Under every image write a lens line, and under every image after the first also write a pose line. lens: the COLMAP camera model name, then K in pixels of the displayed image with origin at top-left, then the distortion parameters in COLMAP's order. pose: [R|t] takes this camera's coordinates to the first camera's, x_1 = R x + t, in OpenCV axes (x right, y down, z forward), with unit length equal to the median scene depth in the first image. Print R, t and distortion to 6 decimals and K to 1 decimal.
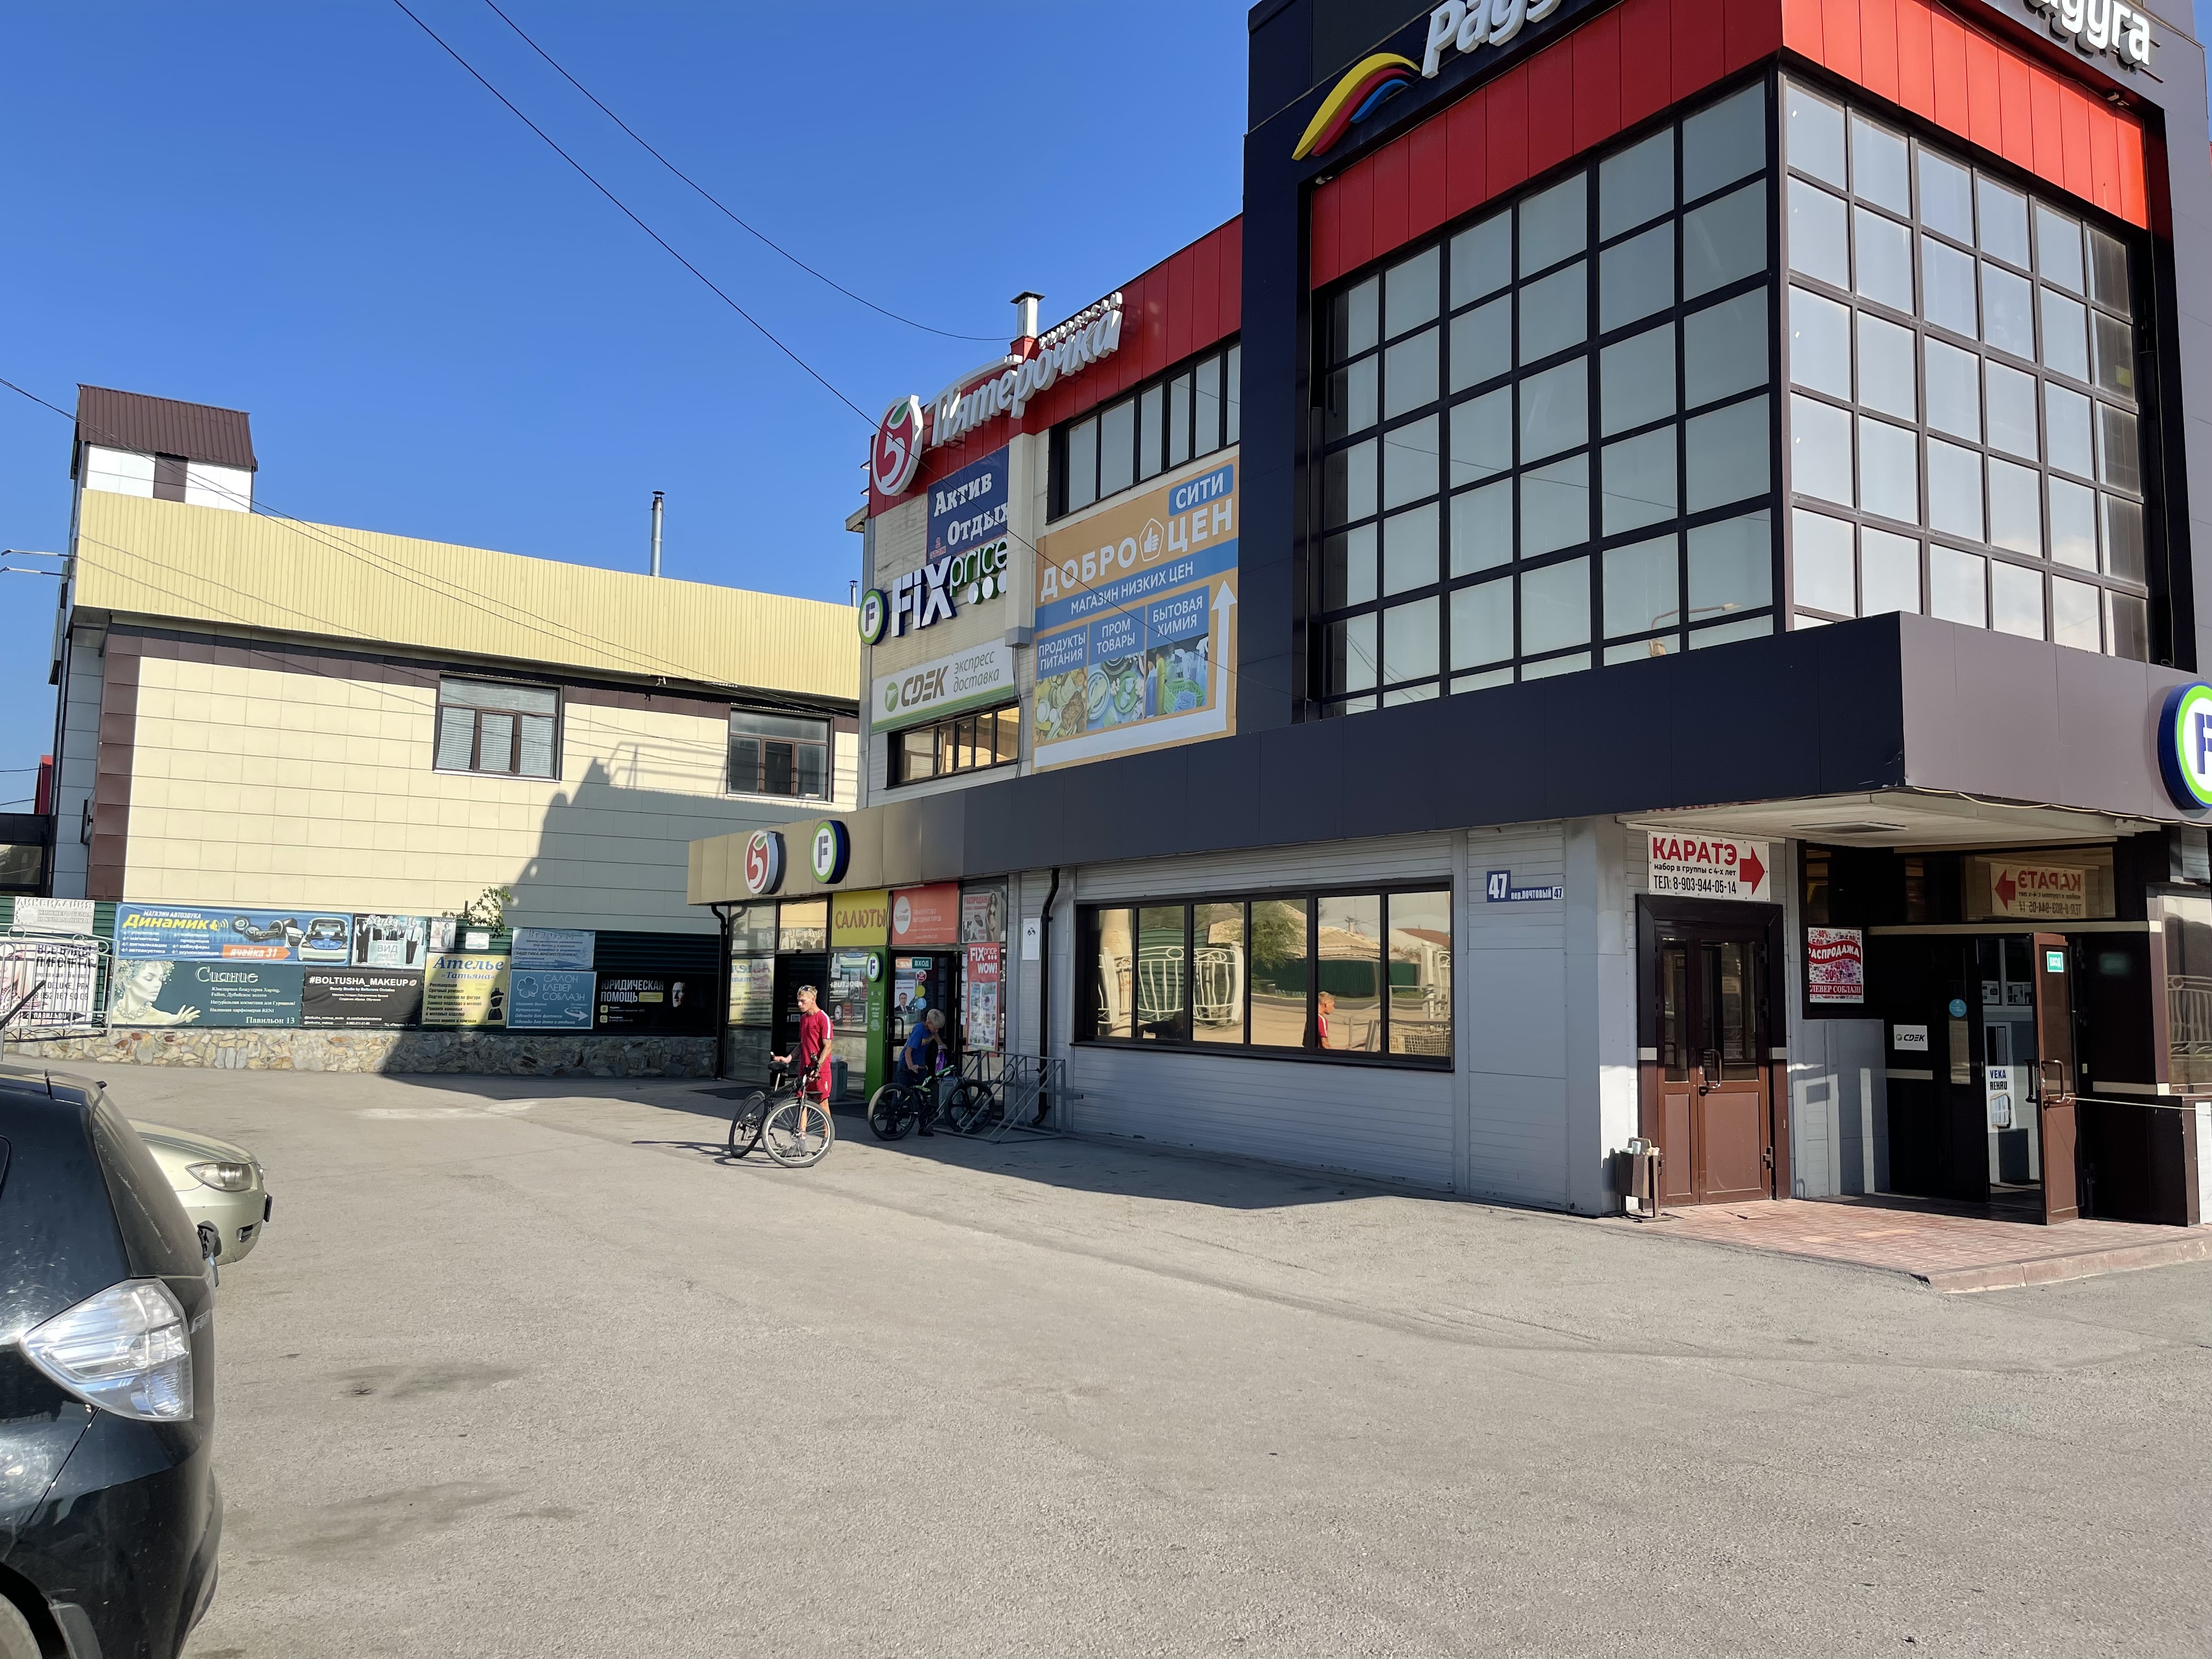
lens RADIAL K [[1620.2, 0, 1070.9], [0, 1620.2, 862.3], [0, 0, 1]] dist [0.172900, -0.224454]
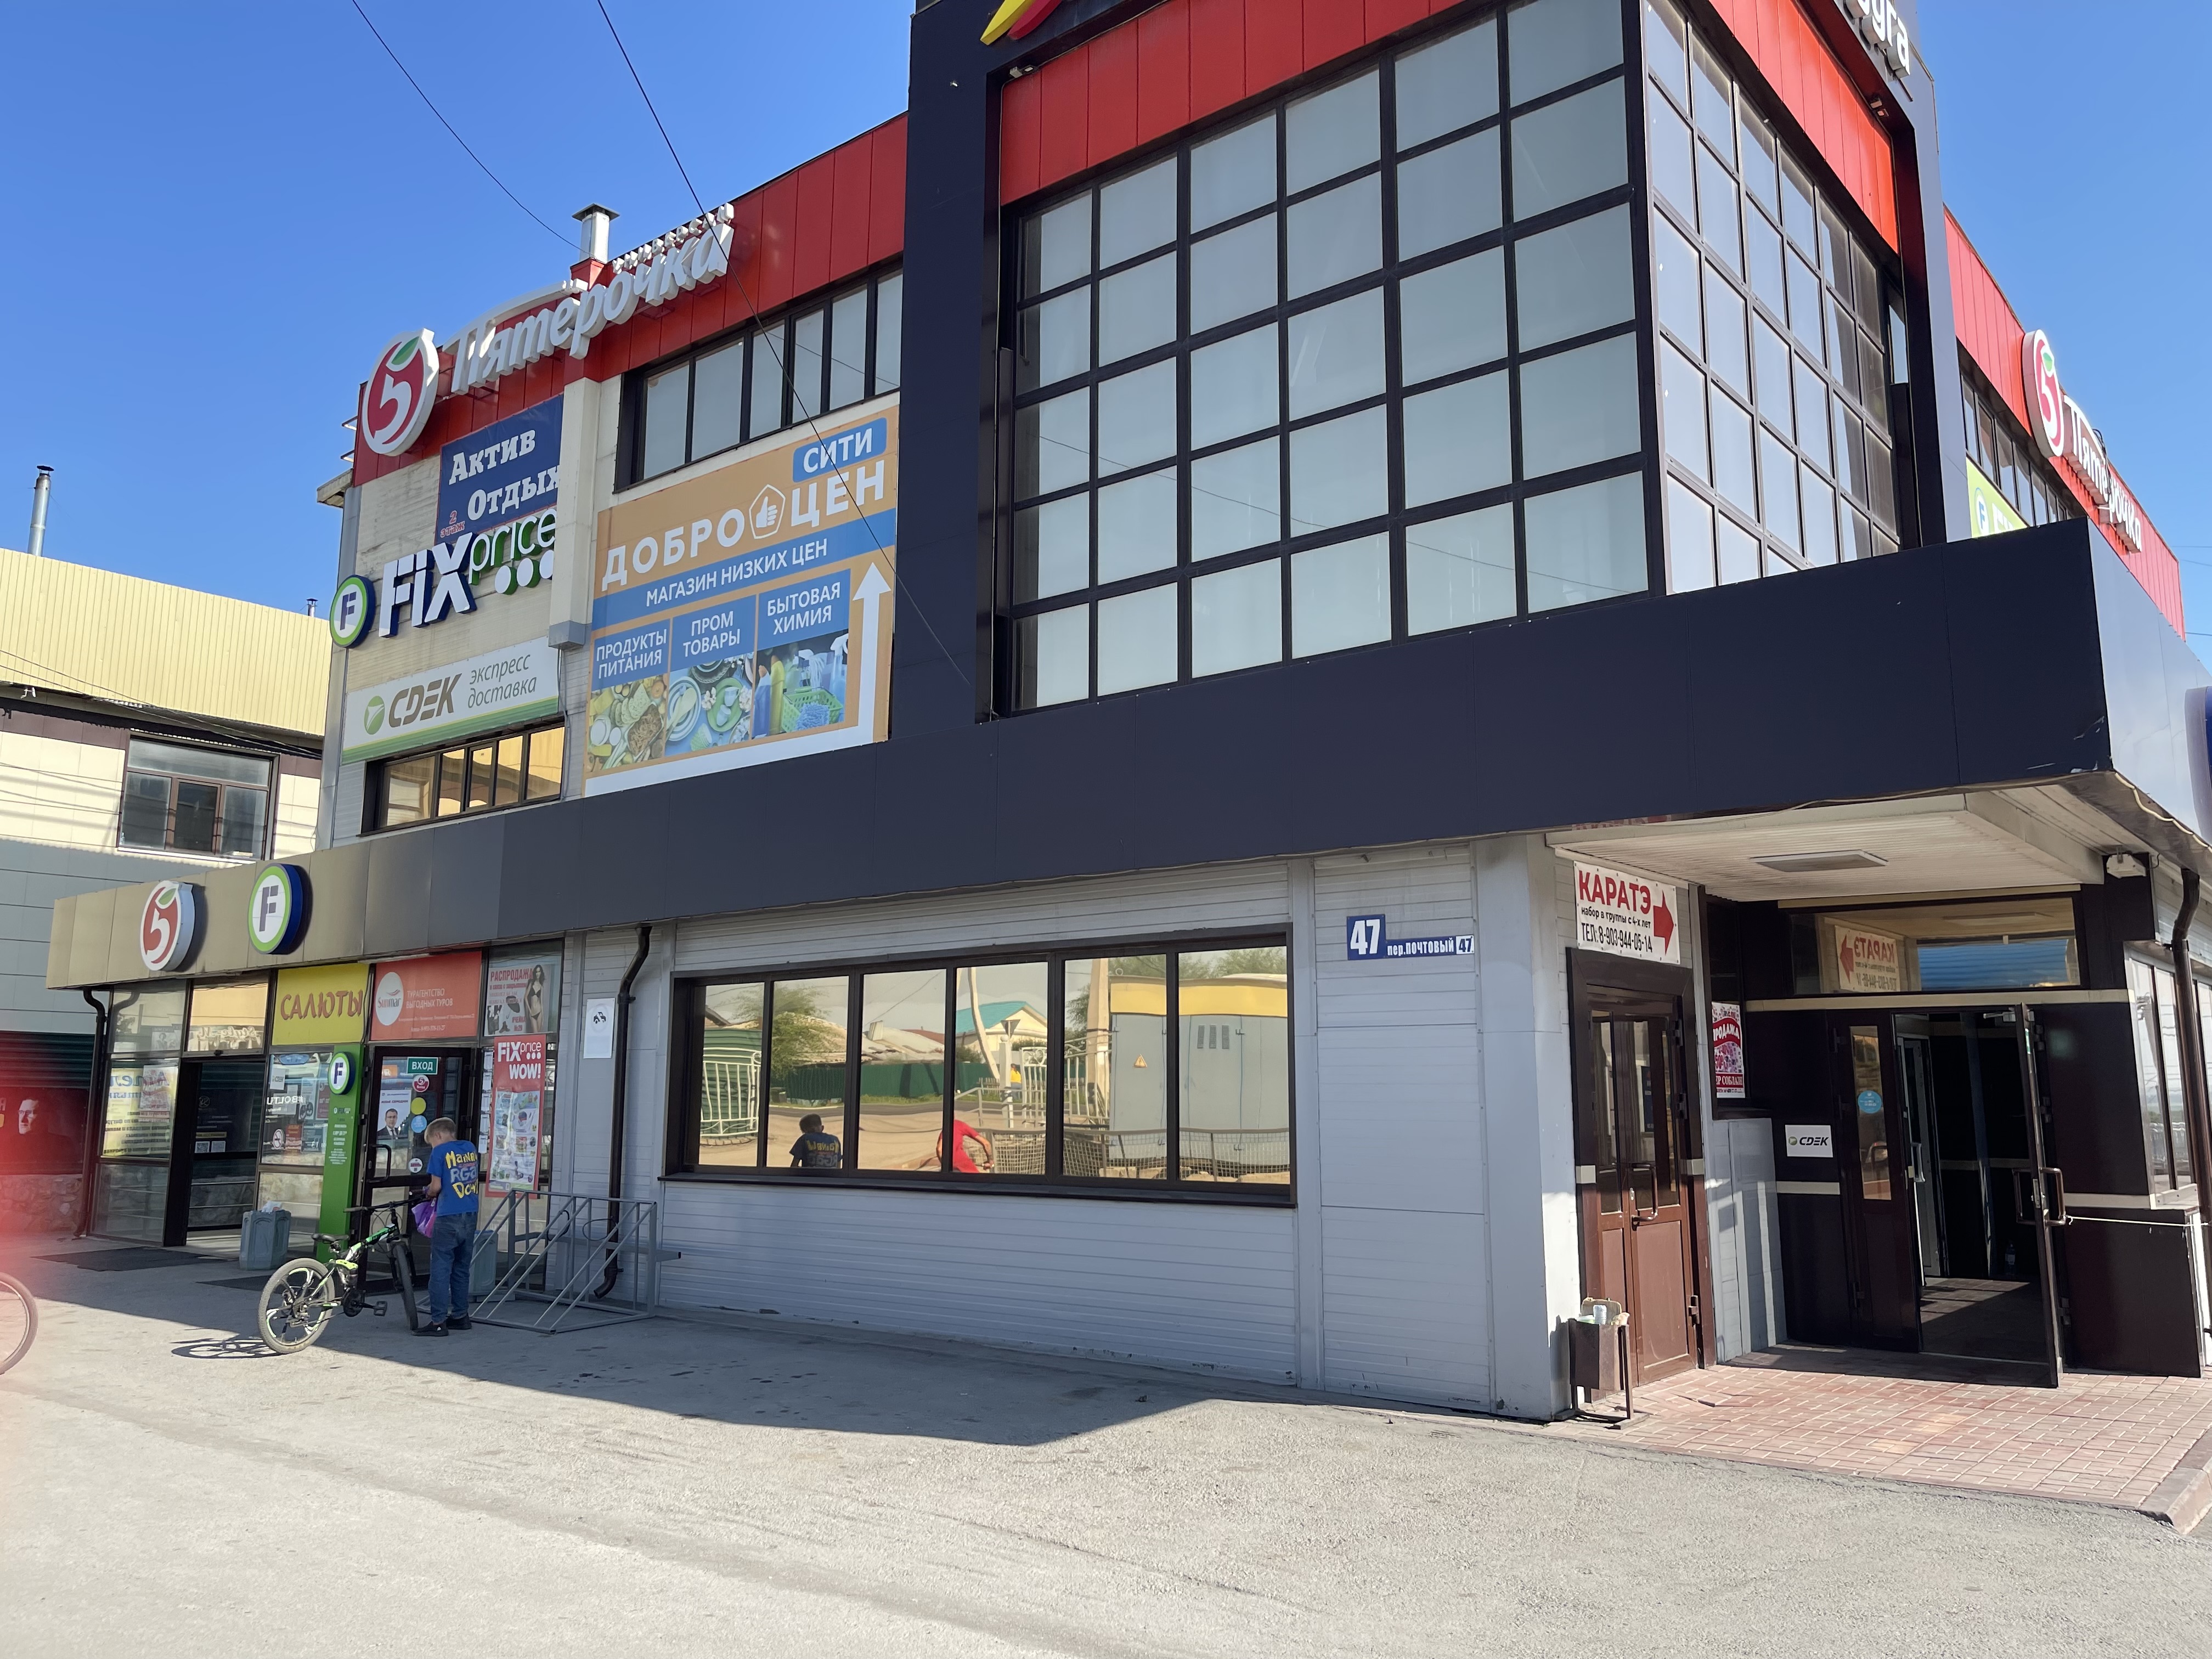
lens RADIAL K [[1667.8, 0, 1102.9], [0, 1667.8, 825.9], [0, 0, 1]] dist [0.067383, -0.070808]
pose [[0.948862, 0.037810, 0.313419, -0.044663], [-0.011465, 0.996274, -0.085478, 0.018006], [-0.315483, 0.077513, 0.945760, 0.214842]]
